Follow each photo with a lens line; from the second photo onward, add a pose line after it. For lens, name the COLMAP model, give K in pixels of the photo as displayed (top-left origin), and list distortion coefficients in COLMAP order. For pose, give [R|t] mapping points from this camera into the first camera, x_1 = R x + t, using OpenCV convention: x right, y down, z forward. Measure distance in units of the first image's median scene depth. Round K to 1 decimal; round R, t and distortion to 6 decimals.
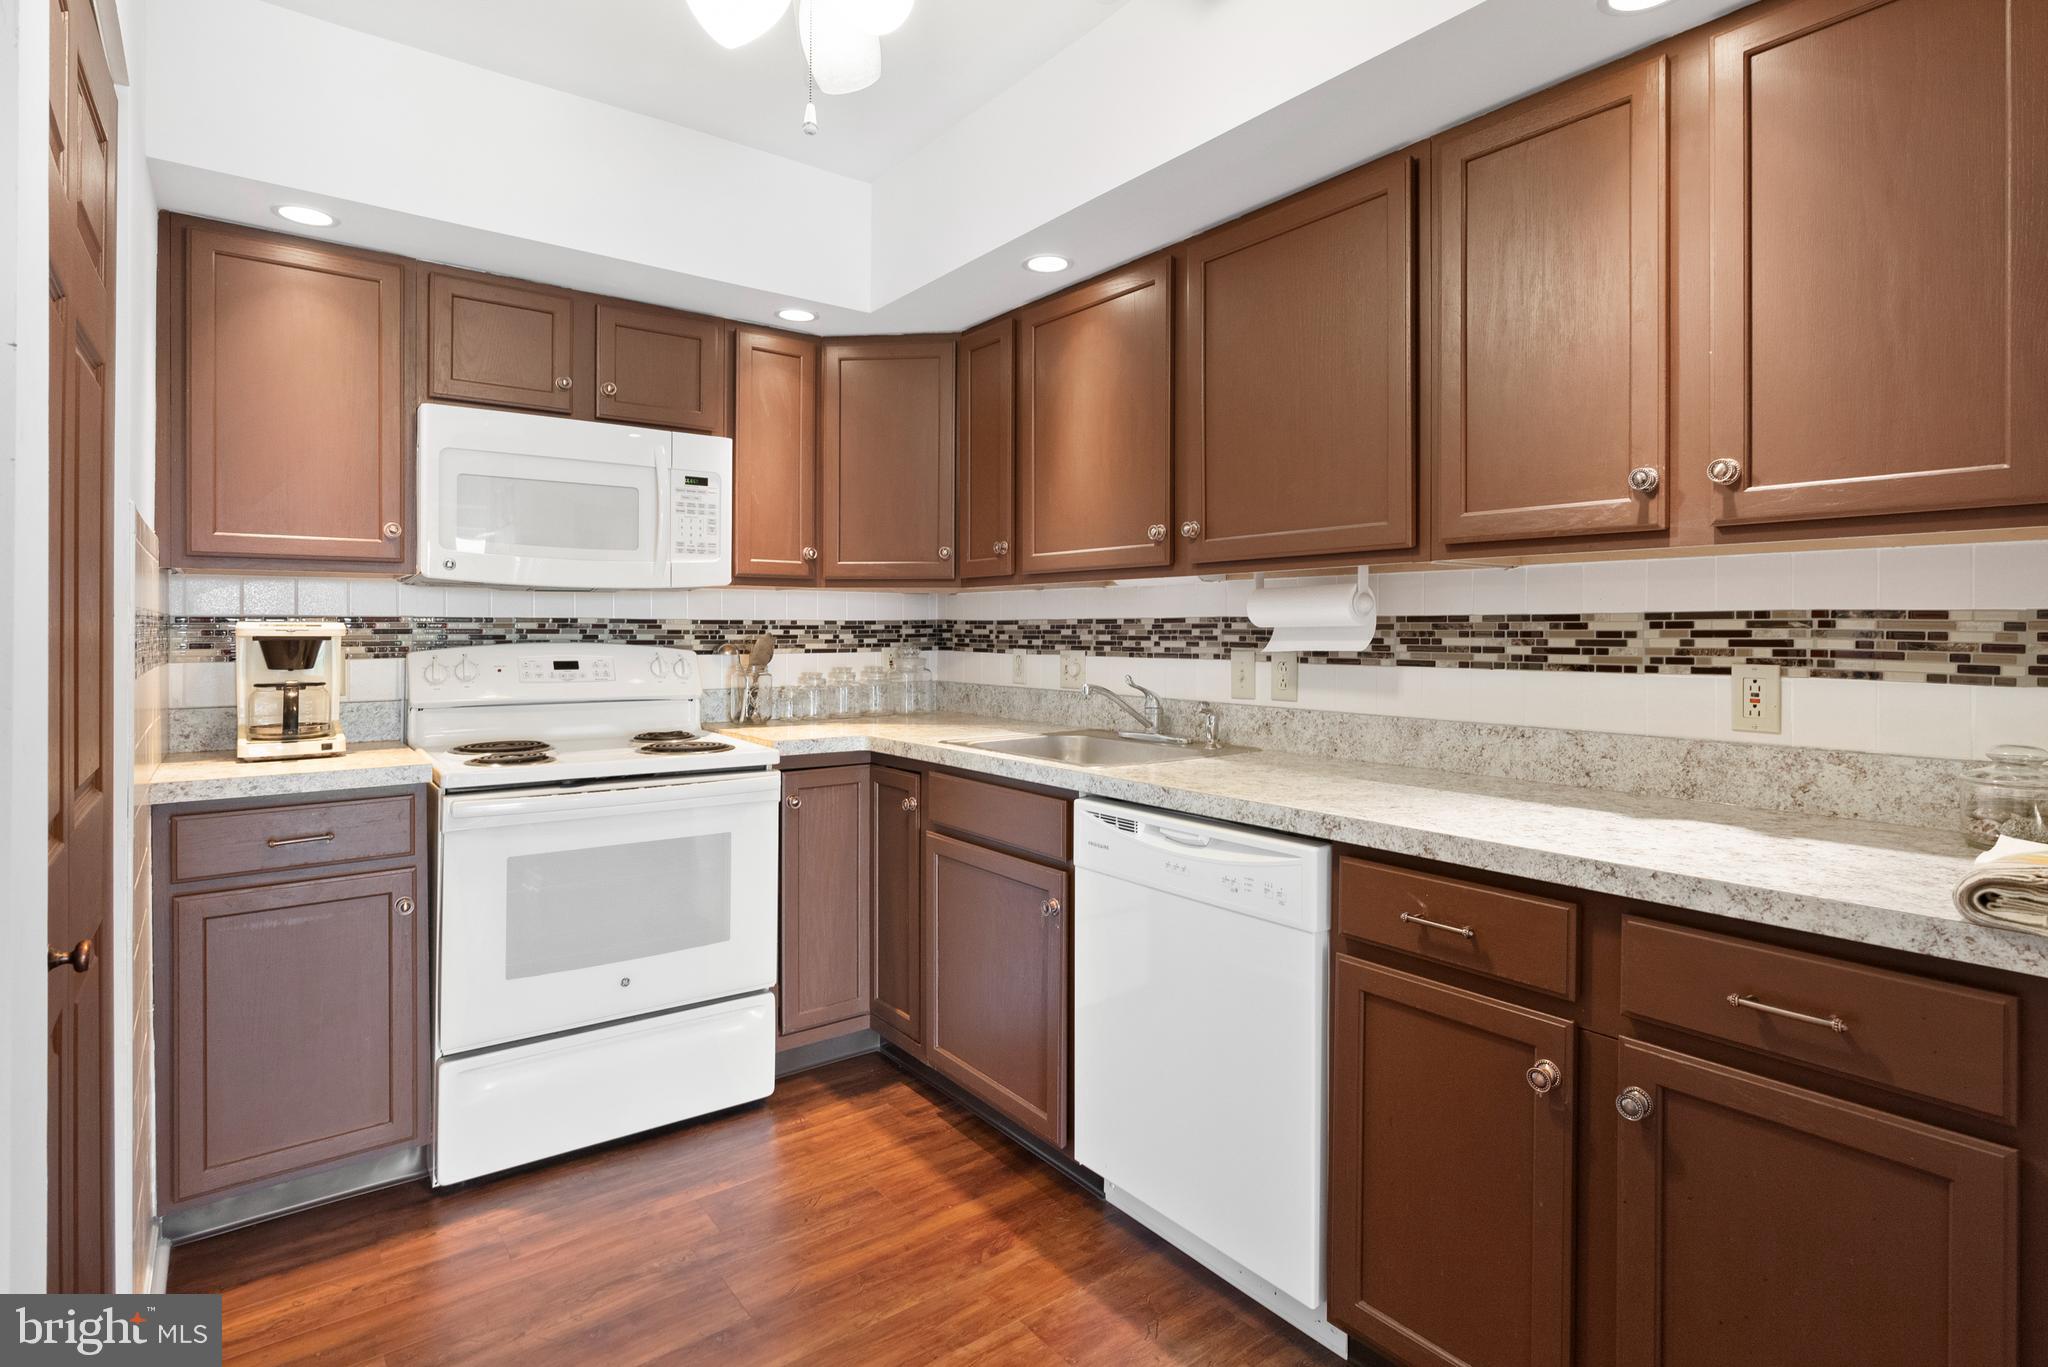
lens RADIAL K [[1027.0, 0, 1019.5], [0, 1027.0, 623.1], [0, 0, 1]] dist [-0.007331, -0.000200]
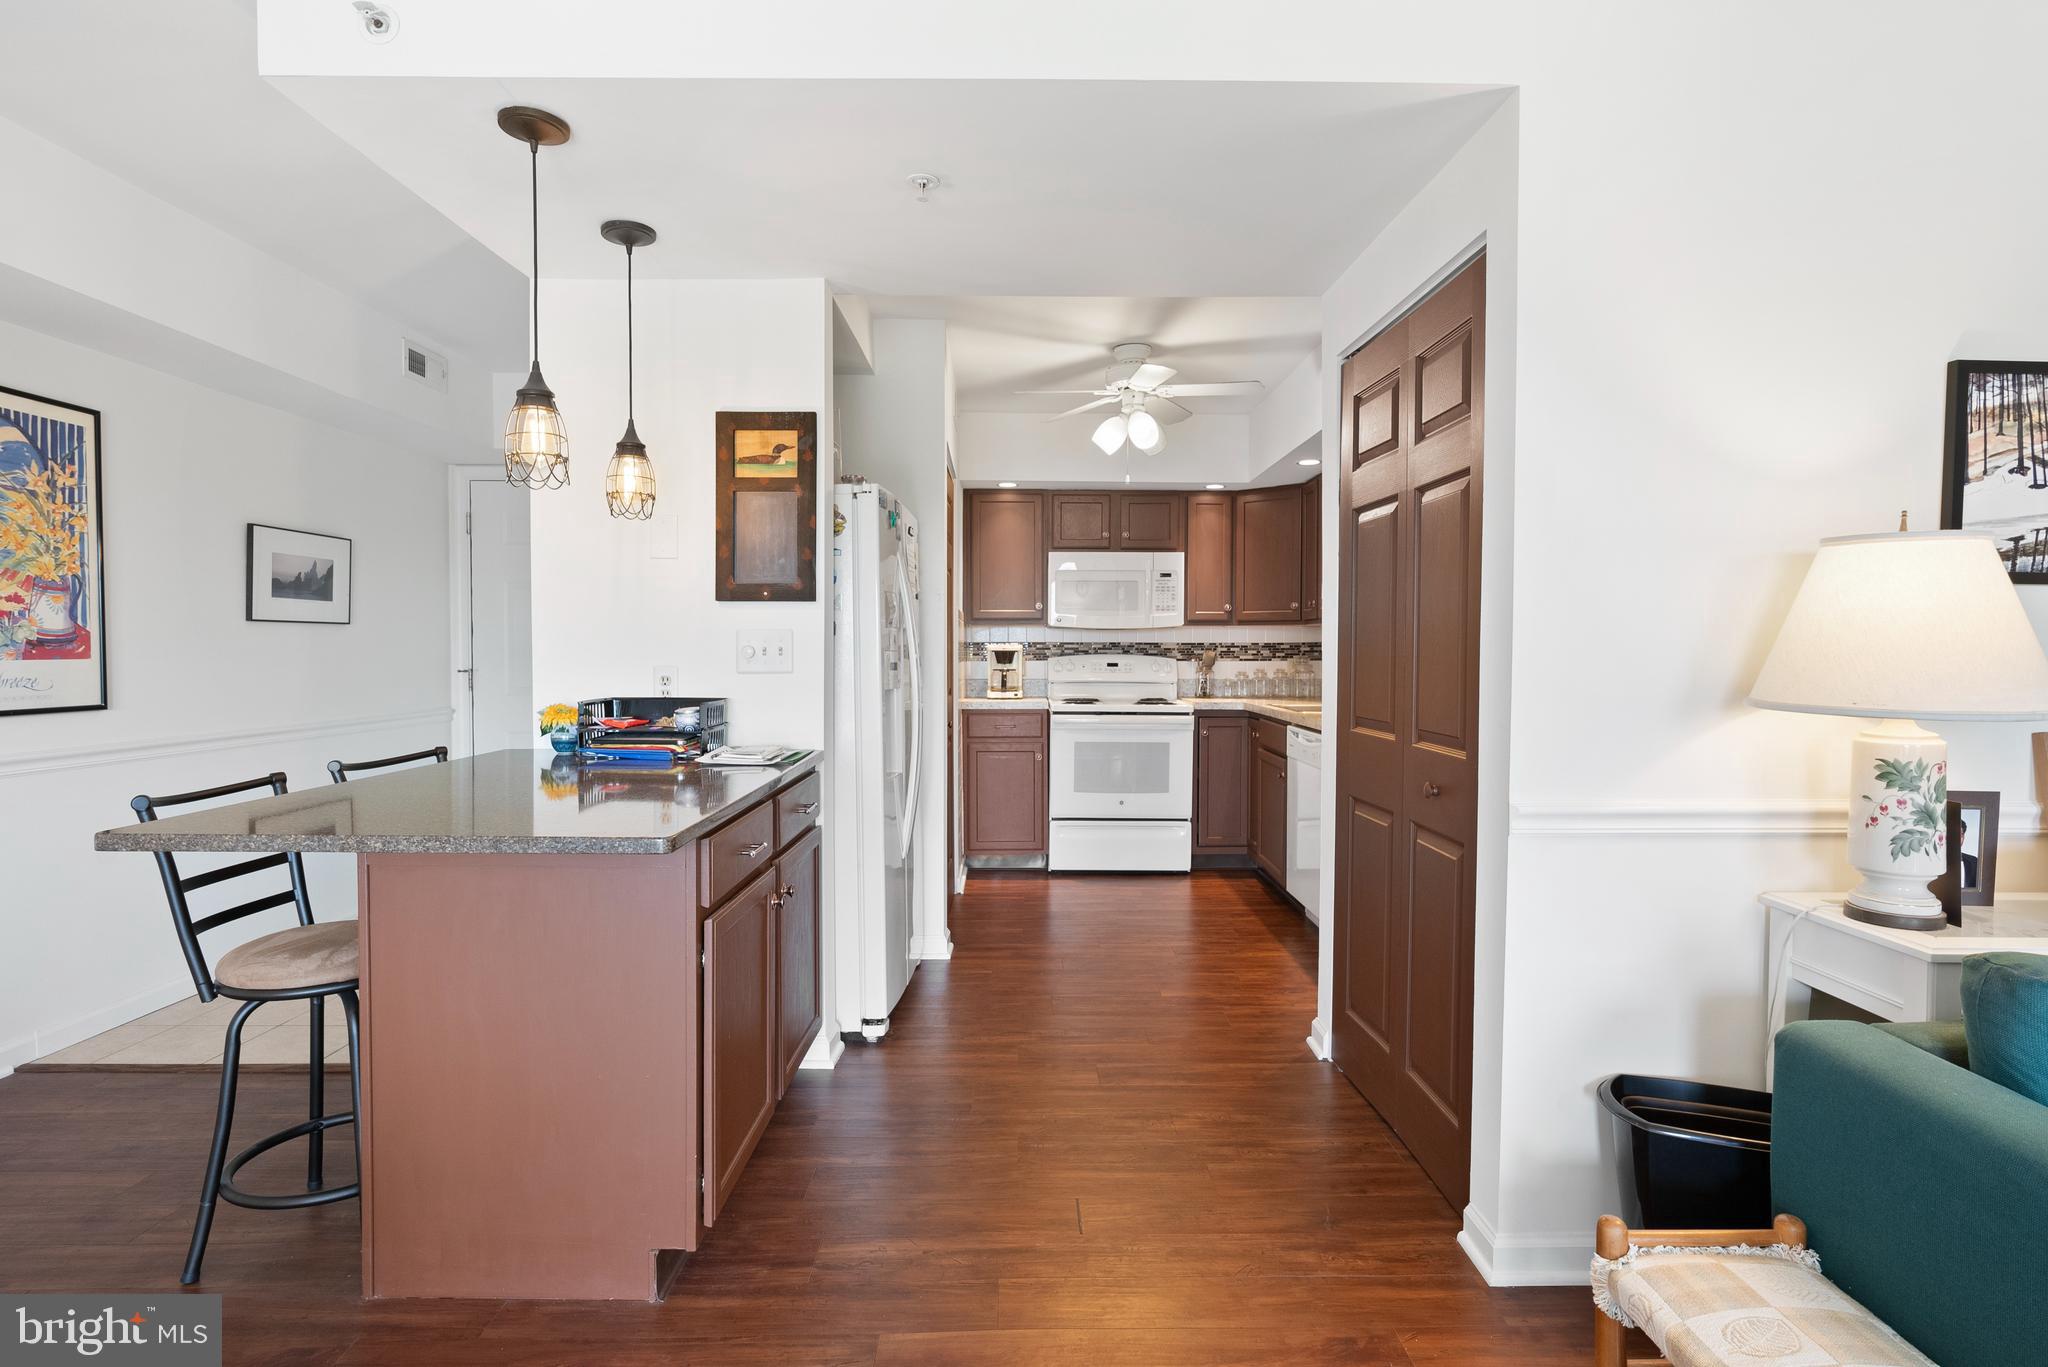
lens RADIAL K [[1045.1, 0, 1023.2], [0, 1045.1, 621.9], [0, 0, 1]] dist [0.023490, -0.000071]
pose [[0.802398, -0.016435, -0.596562, 0.760456], [0.003707, 0.999739, -0.022557, 0.000791], [0.596777, 0.015888, 0.802250, -0.915167]]
